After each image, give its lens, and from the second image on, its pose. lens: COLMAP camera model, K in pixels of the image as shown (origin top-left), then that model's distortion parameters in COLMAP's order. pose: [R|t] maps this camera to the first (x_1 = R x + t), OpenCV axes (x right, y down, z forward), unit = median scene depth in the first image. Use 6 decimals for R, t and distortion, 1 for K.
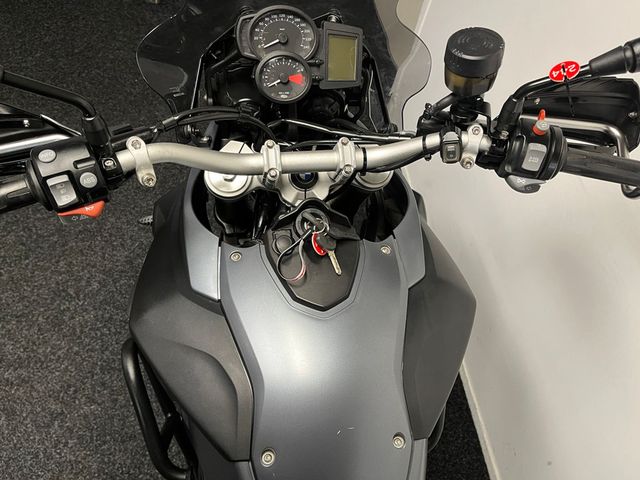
lens RADIAL K [[475.6, 0, 320.0], [0, 475.6, 240.0], [0, 0, 1]] dist [0.093322, -0.118701]
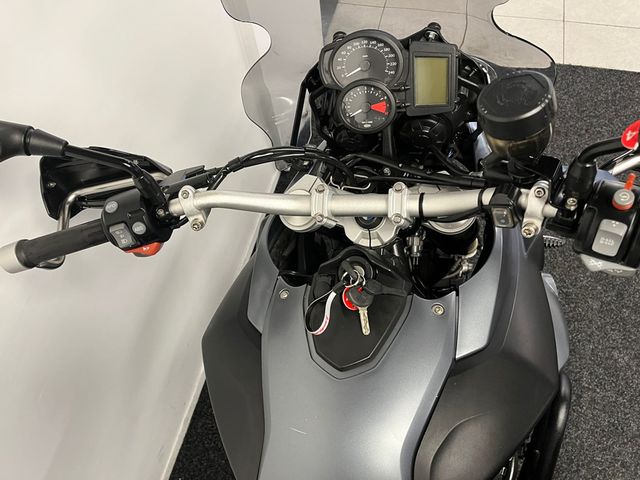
lens RADIAL K [[475.6, 0, 320.0], [0, 475.6, 240.0], [0, 0, 1]] dist [0.093322, -0.118701]
pose [[0.888821, 0.108447, -0.445237, 0.331301], [-0.072394, 0.992623, 0.097256, -0.183336], [0.452499, -0.054211, 0.890115, 0.116757]]
